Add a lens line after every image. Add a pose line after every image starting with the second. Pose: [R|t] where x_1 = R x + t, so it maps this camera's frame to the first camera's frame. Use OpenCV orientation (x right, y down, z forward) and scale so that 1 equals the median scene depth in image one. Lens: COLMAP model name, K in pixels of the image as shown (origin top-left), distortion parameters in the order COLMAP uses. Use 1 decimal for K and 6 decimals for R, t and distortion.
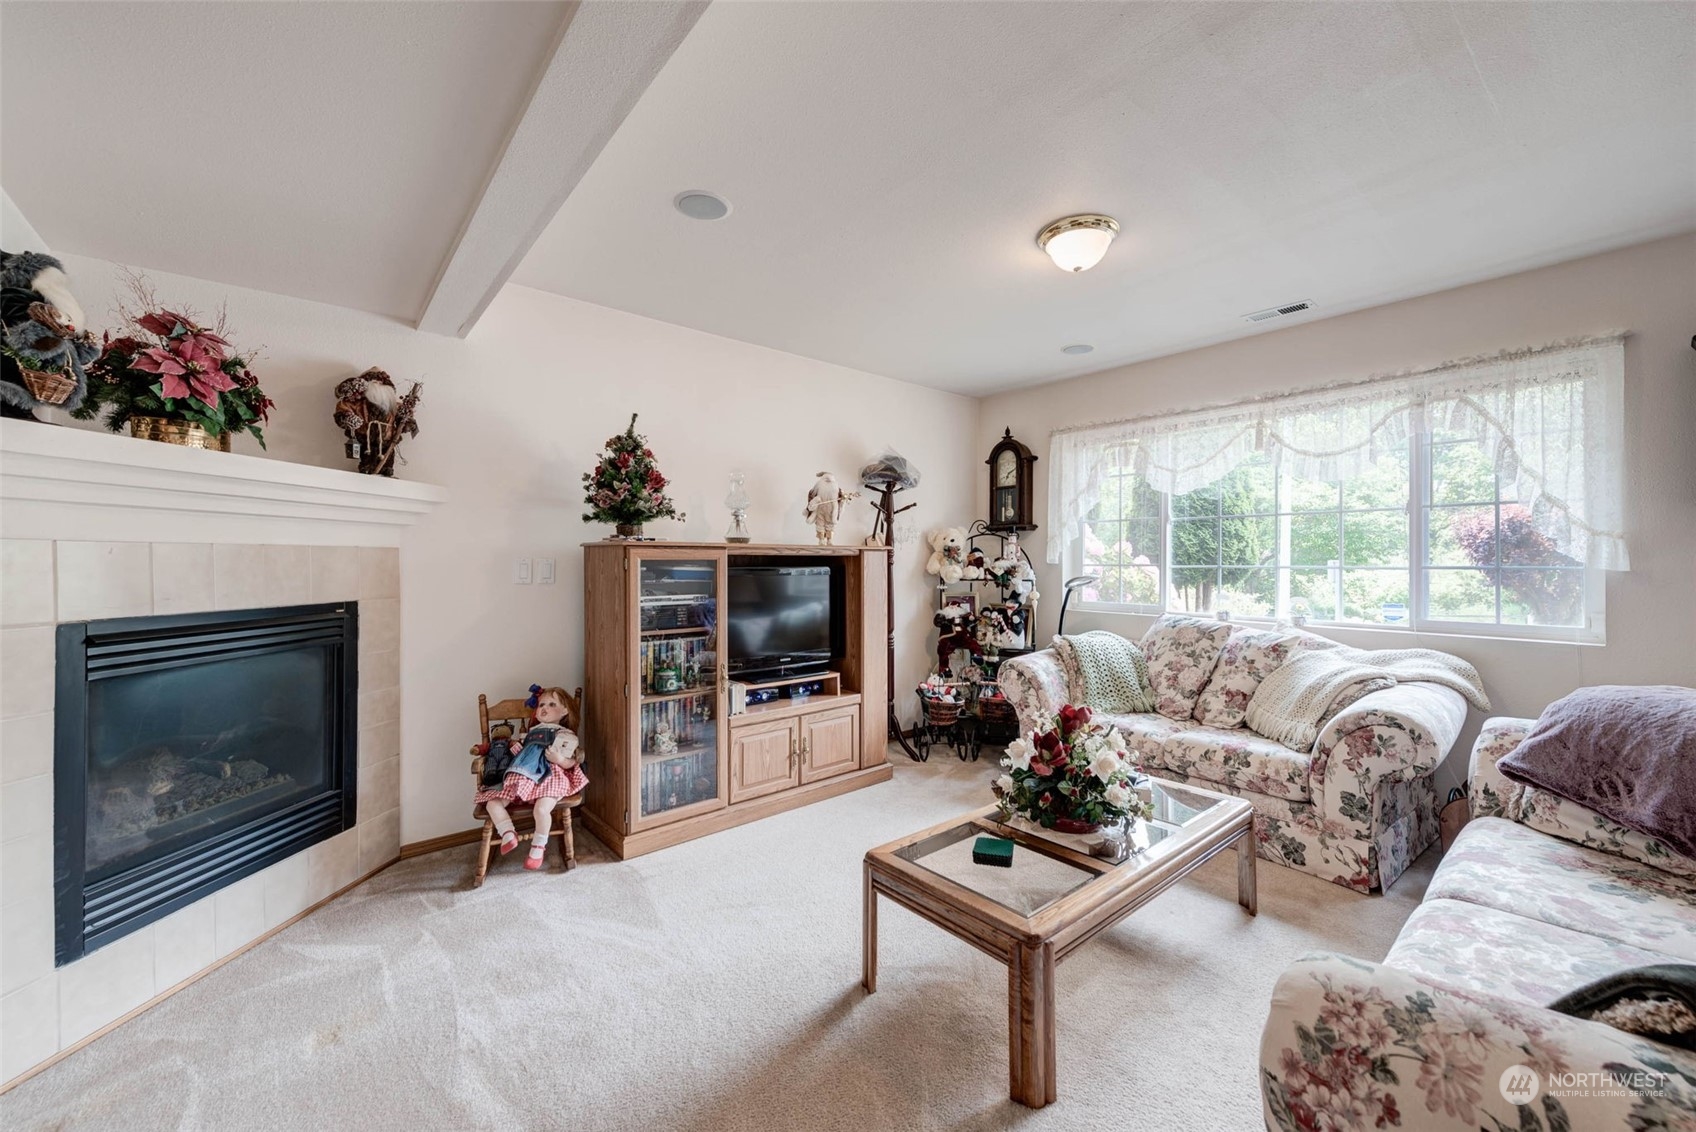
lens RADIAL K [[658.2, 0, 850.4], [0, 658.2, 561.4], [0, 0, 1]] dist [0.003283, 0.000013]
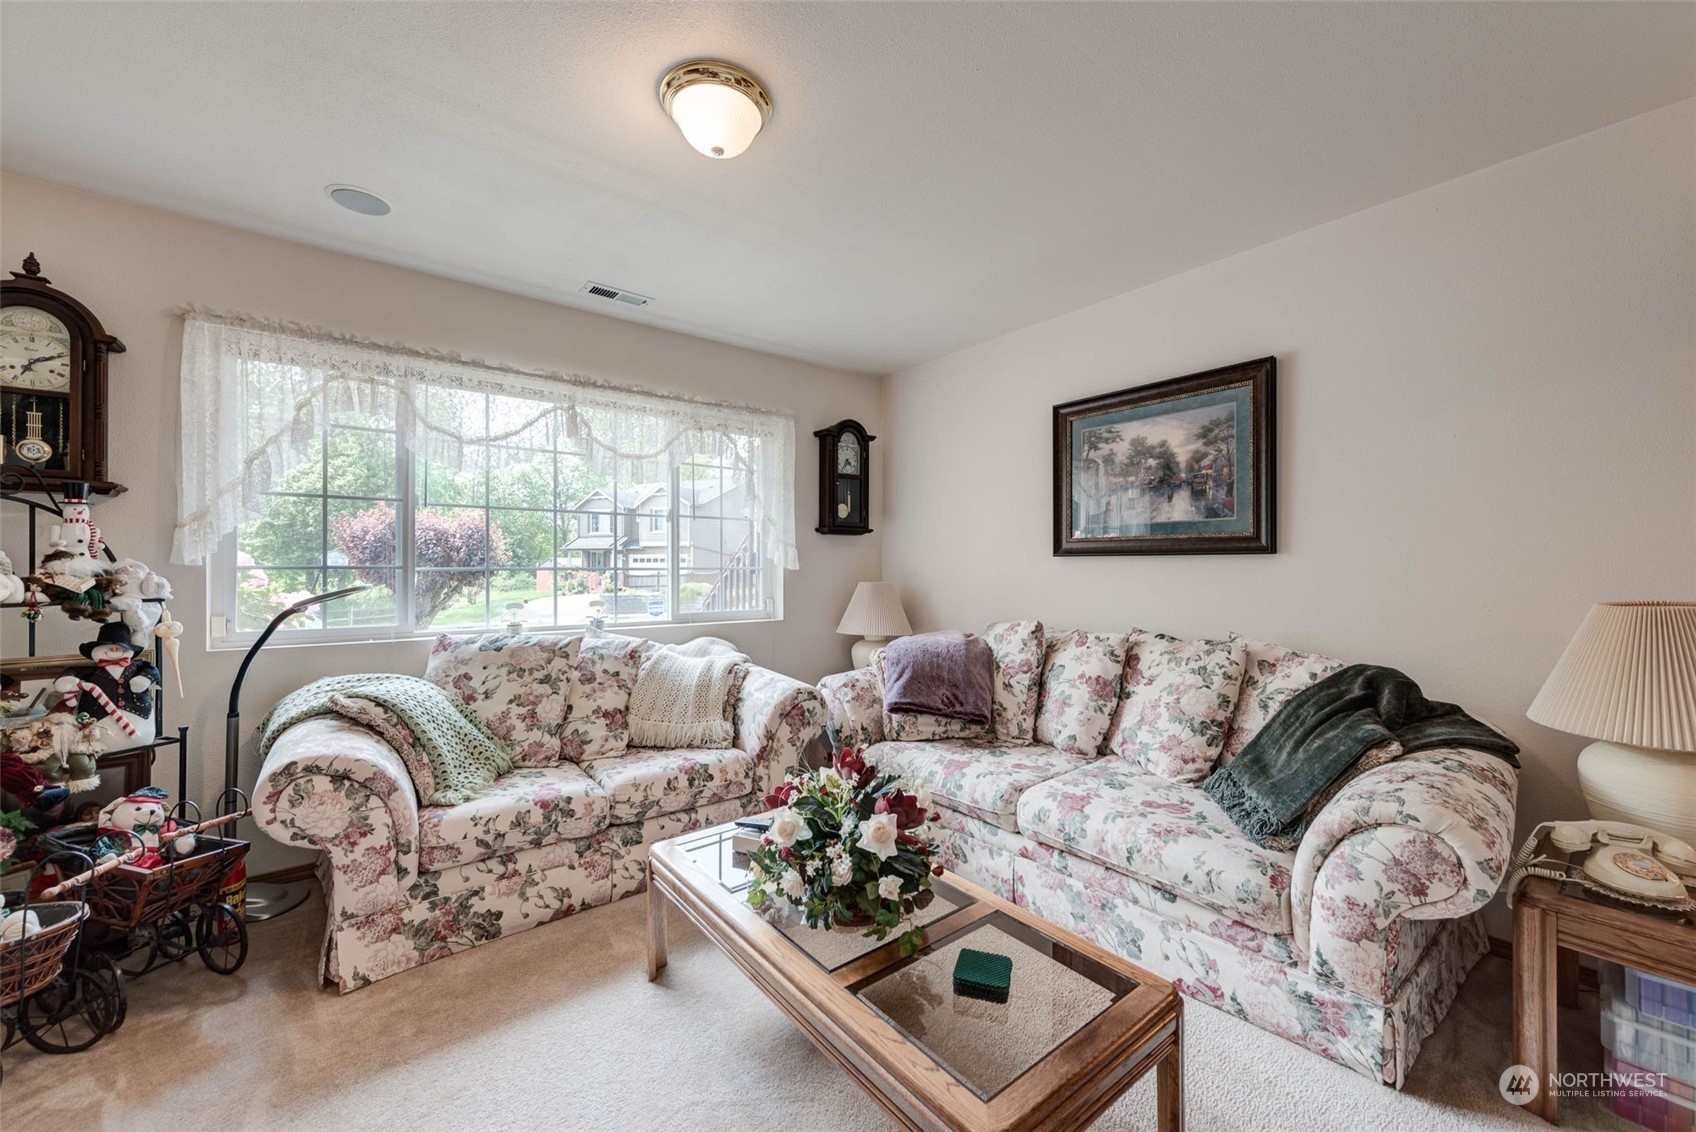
lens RADIAL K [[658.2, 0, 852.0], [0, 658.2, 567.6], [0, 0, 1]] dist [0.003283, 0.000013]
pose [[0.020168, -0.003307, 0.999791, -0.283306], [-0.002851, 0.999990, 0.003365, 0.003015], [-0.999793, -0.002918, 0.020158, 0.661194]]
